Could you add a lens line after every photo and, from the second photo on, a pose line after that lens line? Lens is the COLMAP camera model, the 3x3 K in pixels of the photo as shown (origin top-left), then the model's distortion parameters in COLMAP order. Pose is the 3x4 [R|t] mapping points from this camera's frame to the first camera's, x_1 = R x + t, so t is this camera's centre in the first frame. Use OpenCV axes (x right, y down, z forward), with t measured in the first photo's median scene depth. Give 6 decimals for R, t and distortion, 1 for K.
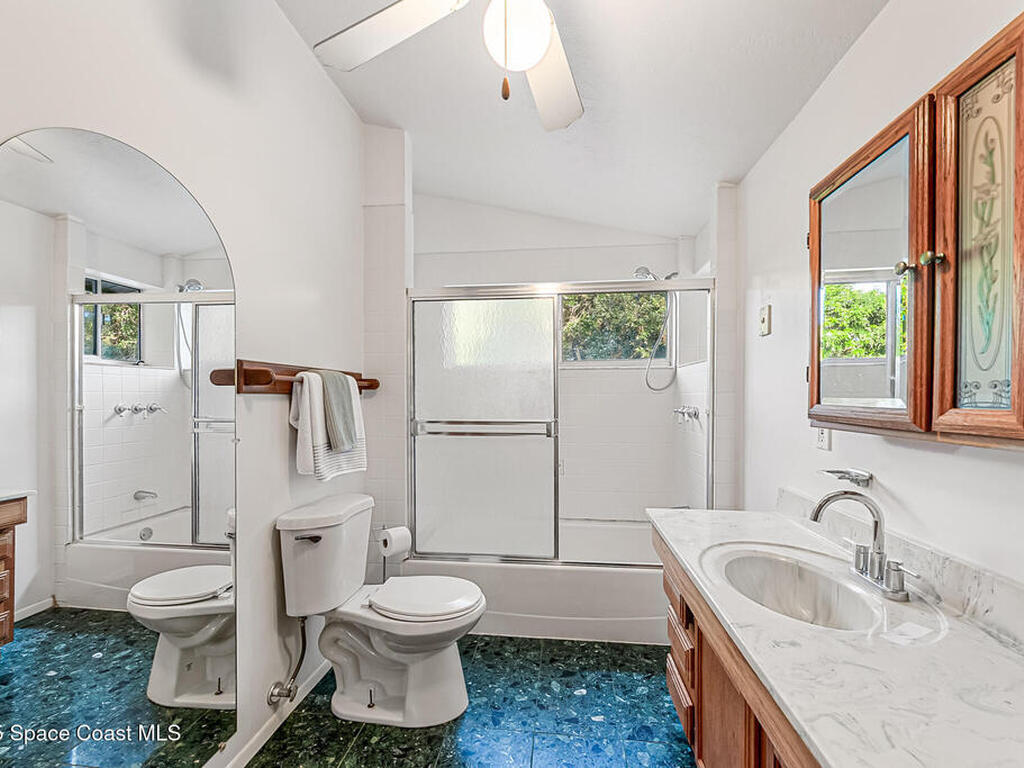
lens RADIAL K [[440.1, 0, 510.0], [0, 440.1, 402.0], [0, 0, 1]] dist [-0.000836, -0.000476]
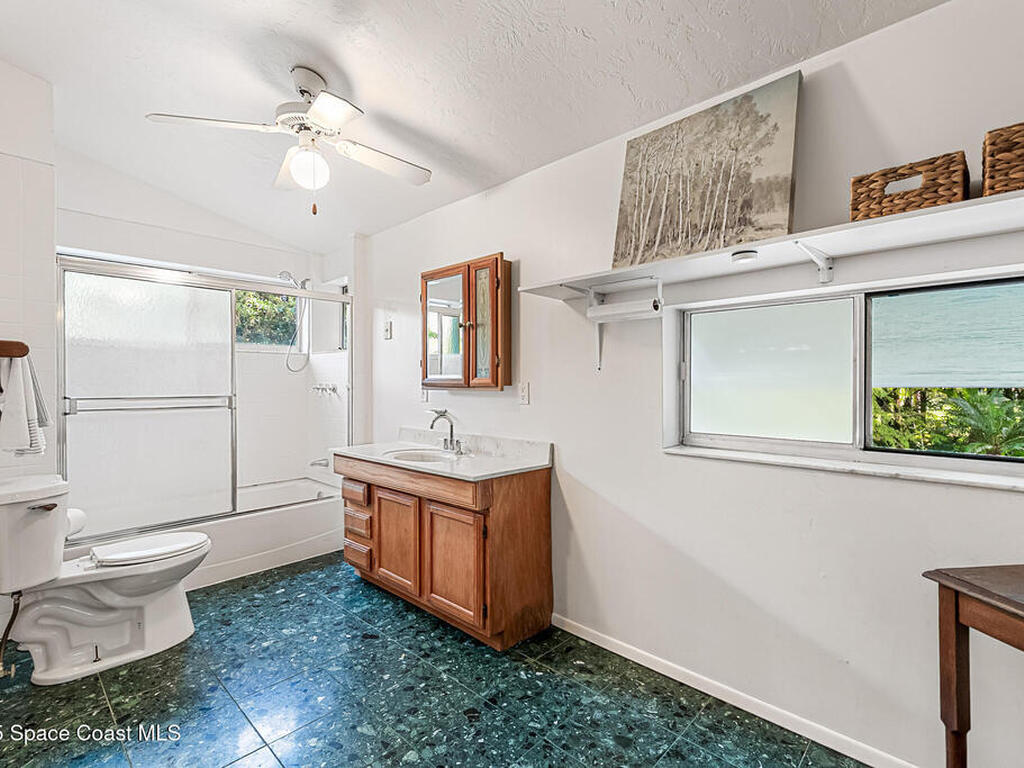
lens RADIAL K [[488.6, 0, 512.0], [0, 488.6, 384.0], [0, 0, 1]] dist [0.000209, 0.000034]
pose [[0.602131, -0.001111, 0.798397, -0.884265], [0.008958, 0.999945, -0.005364, 0.047061], [-0.798347, 0.010382, 0.602108, -0.705326]]
